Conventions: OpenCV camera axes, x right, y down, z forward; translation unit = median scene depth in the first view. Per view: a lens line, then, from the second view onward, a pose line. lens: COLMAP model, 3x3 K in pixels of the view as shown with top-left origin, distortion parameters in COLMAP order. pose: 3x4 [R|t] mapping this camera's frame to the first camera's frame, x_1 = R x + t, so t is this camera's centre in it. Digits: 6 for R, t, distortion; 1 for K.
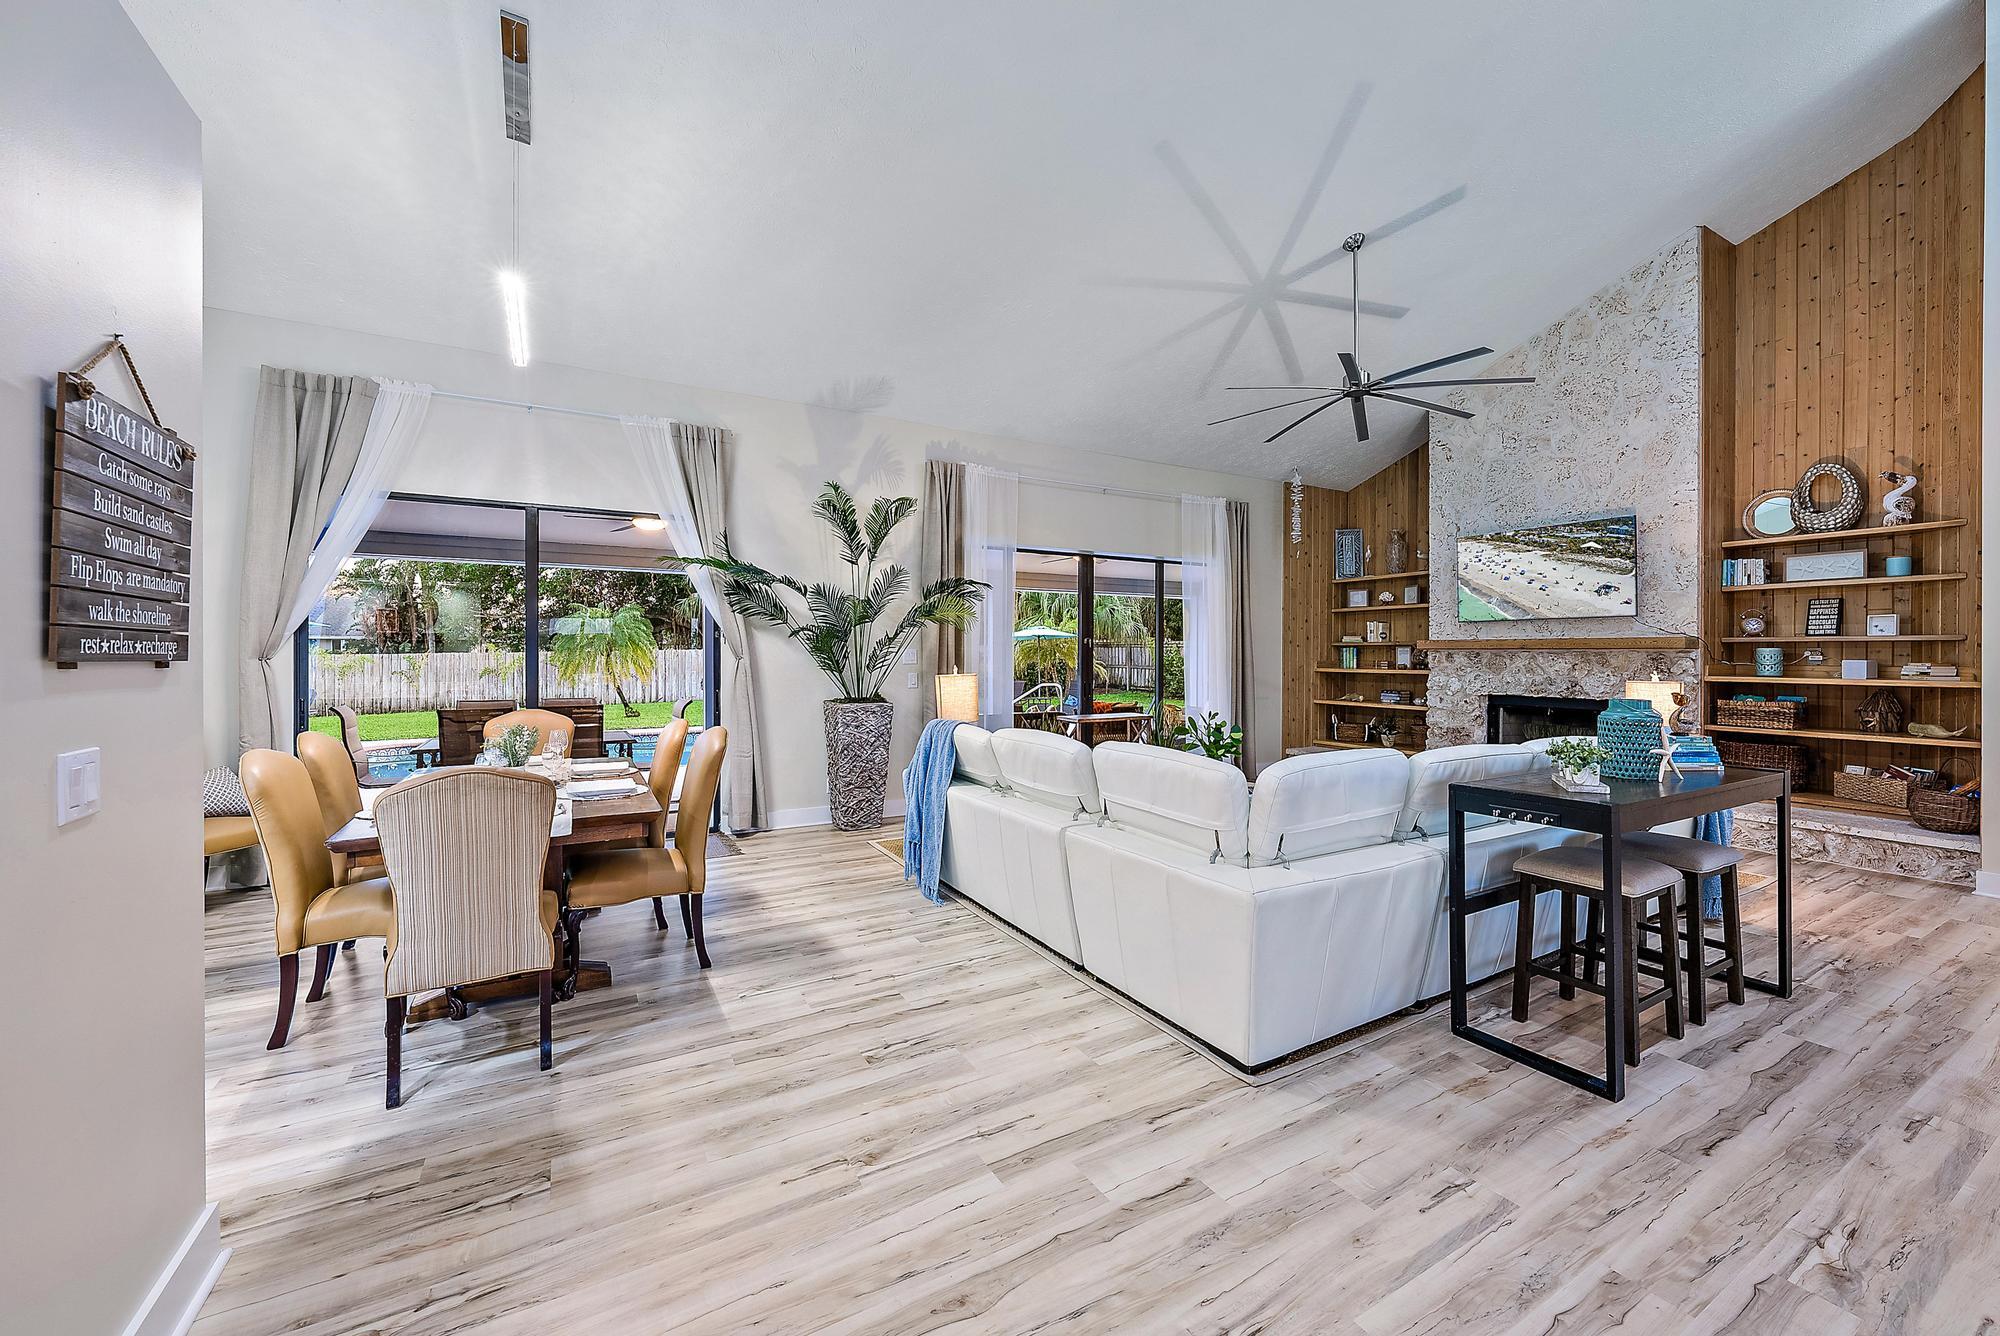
lens RADIAL K [[755.9, 0, 1008.4], [0, 755.9, 656.7], [0, 0, 1]] dist [-0.001076, -0.000165]
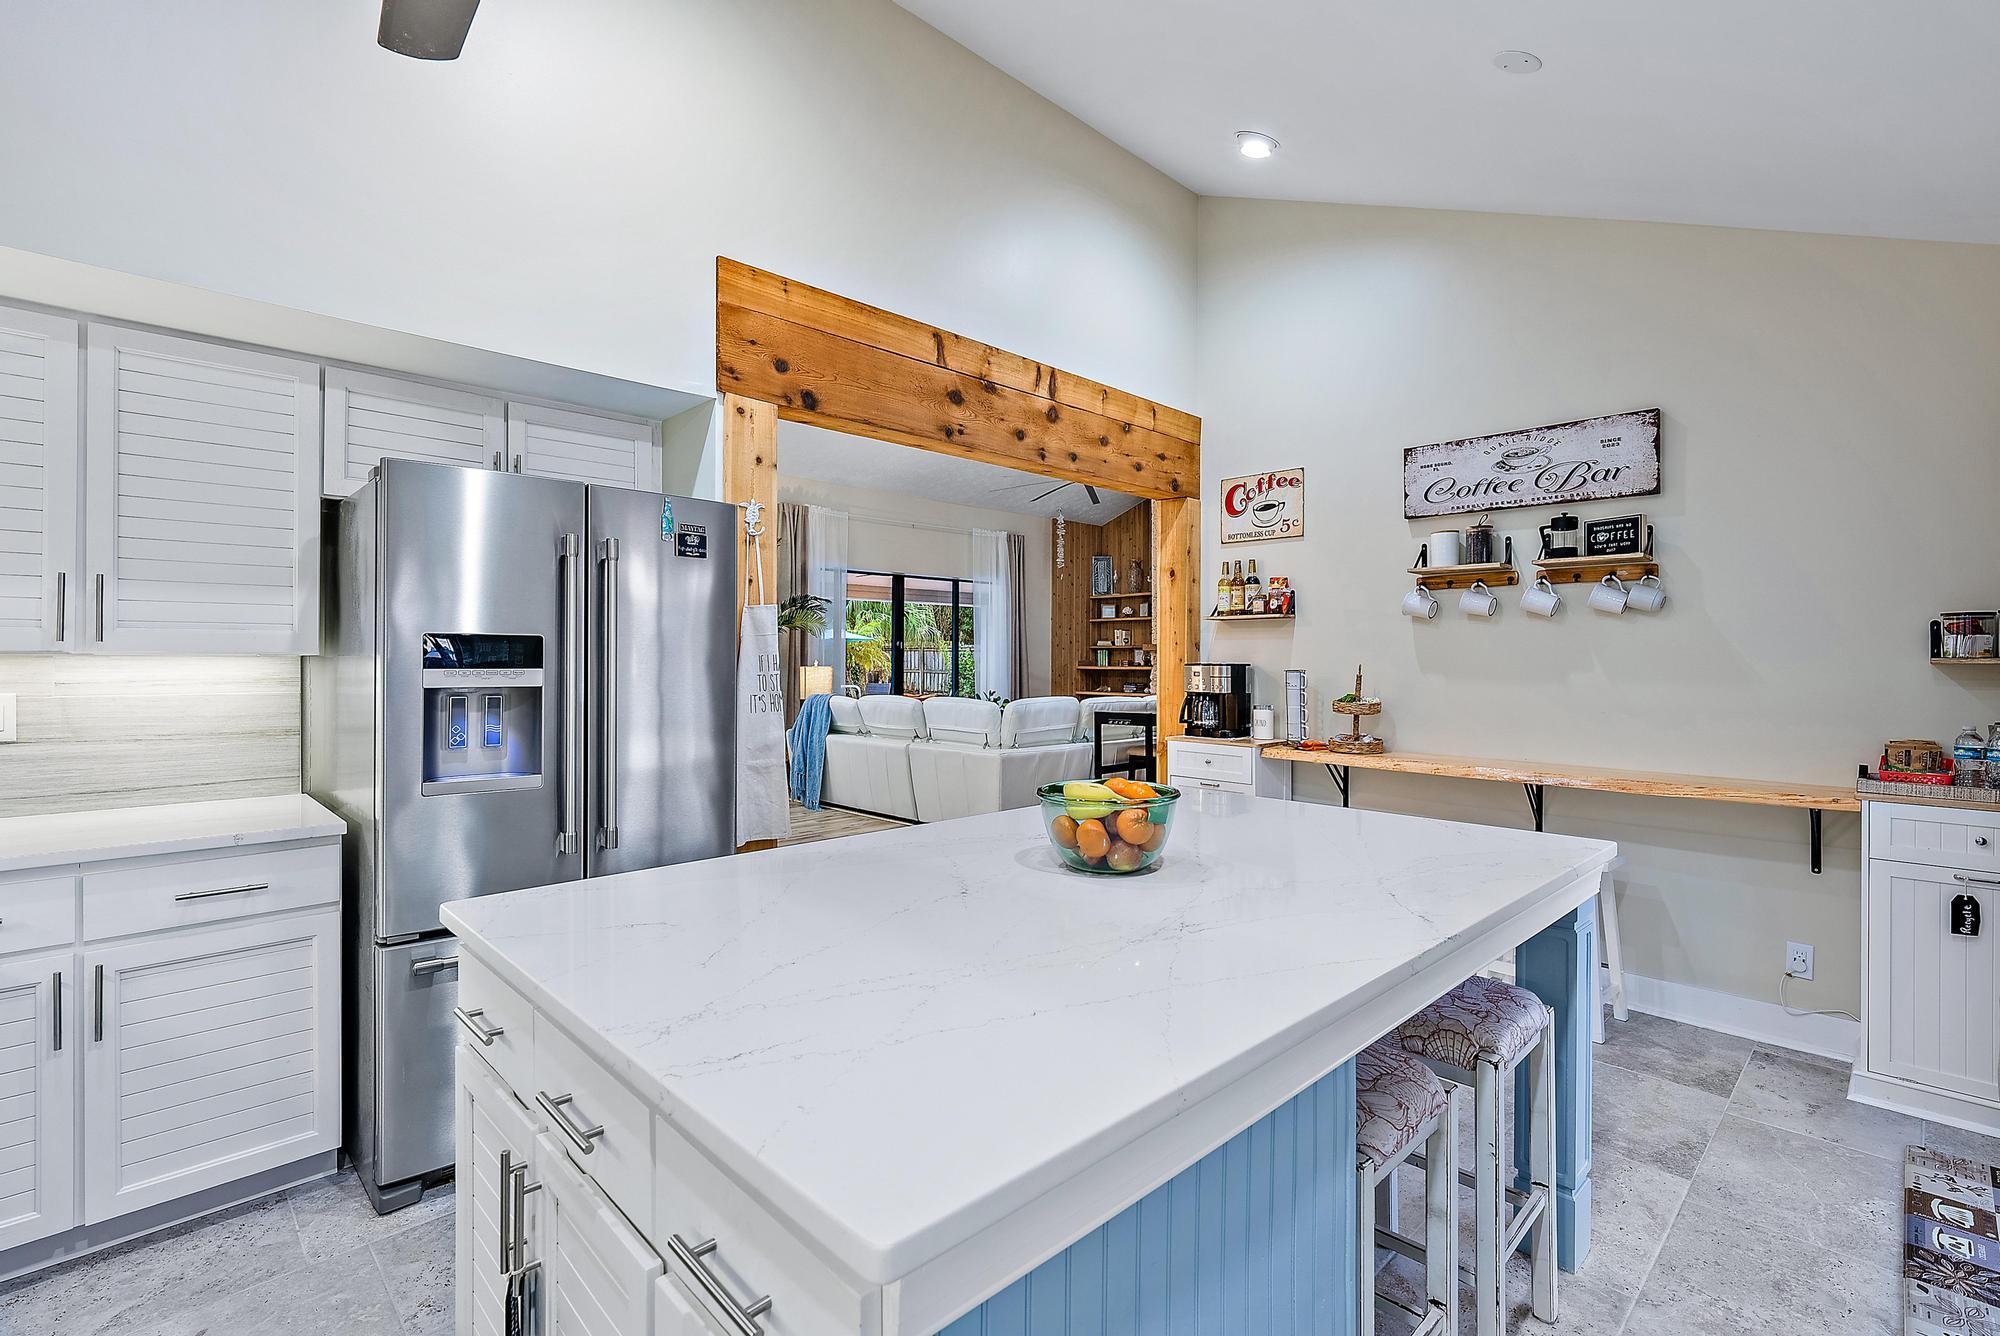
lens RADIAL K [[903.0, 0, 1006.8], [0, 903.0, 662.2], [0, 0, 1]] dist [0.000831, -0.000517]
pose [[0.966845, -0.000685, 0.255363, -0.118779], [0.001107, 0.999998, -0.001507, 0.013892], [-0.255361, 0.001740, 0.966844, -0.555196]]
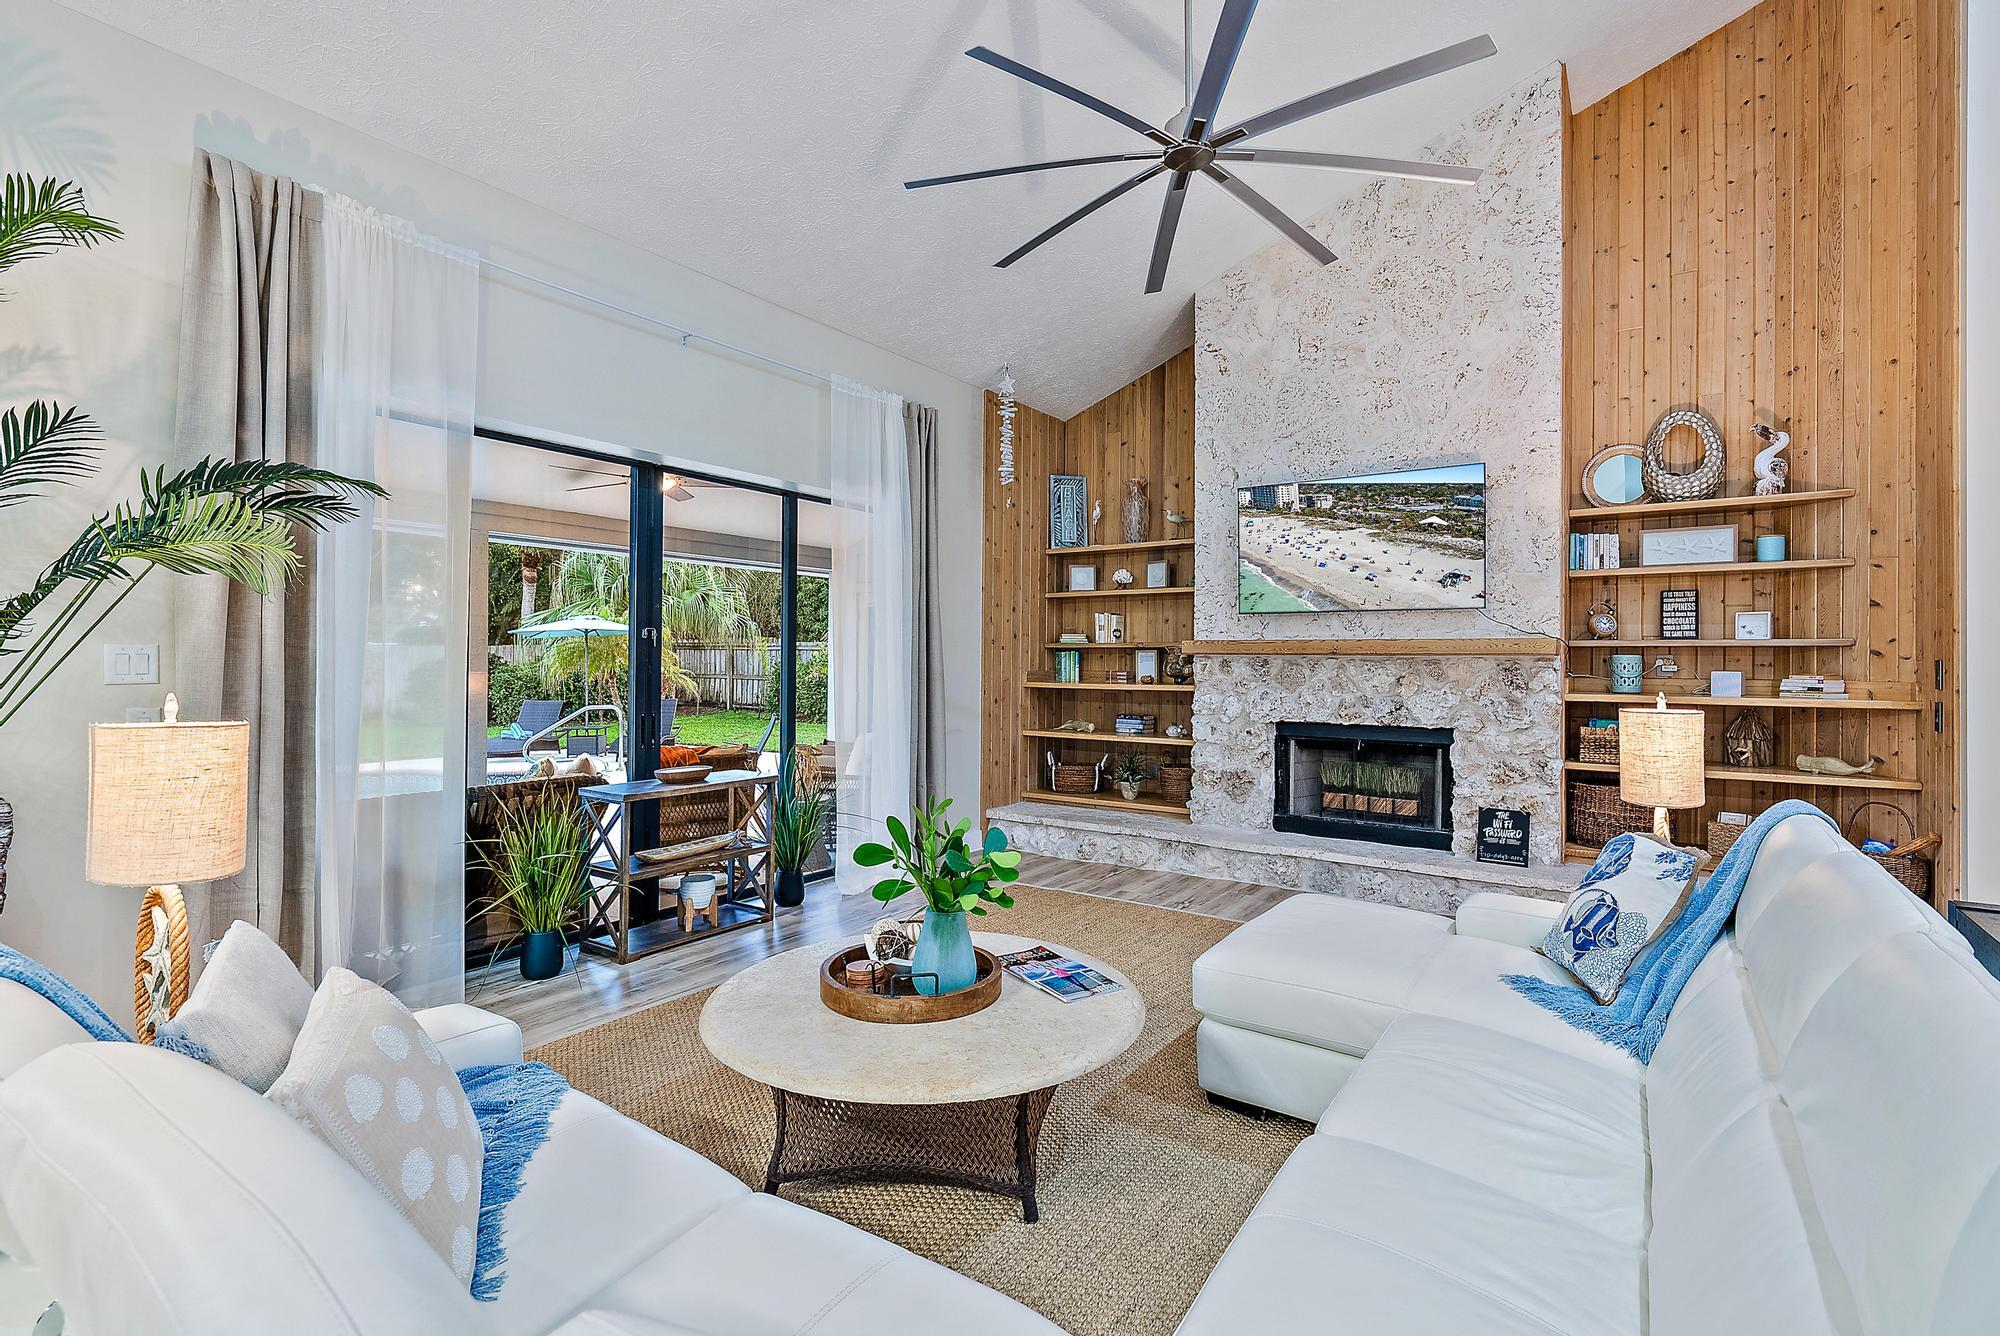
lens RADIAL K [[917.7, 0, 1002.2], [0, 917.7, 654.1], [0, 0, 1]] dist [0.002720, -0.000249]
pose [[0.901789, 0.006670, 0.432125, 0.058166], [-0.002609, 0.999947, -0.009991, -0.001397], [-0.432168, 0.007882, 0.901759, 0.380630]]
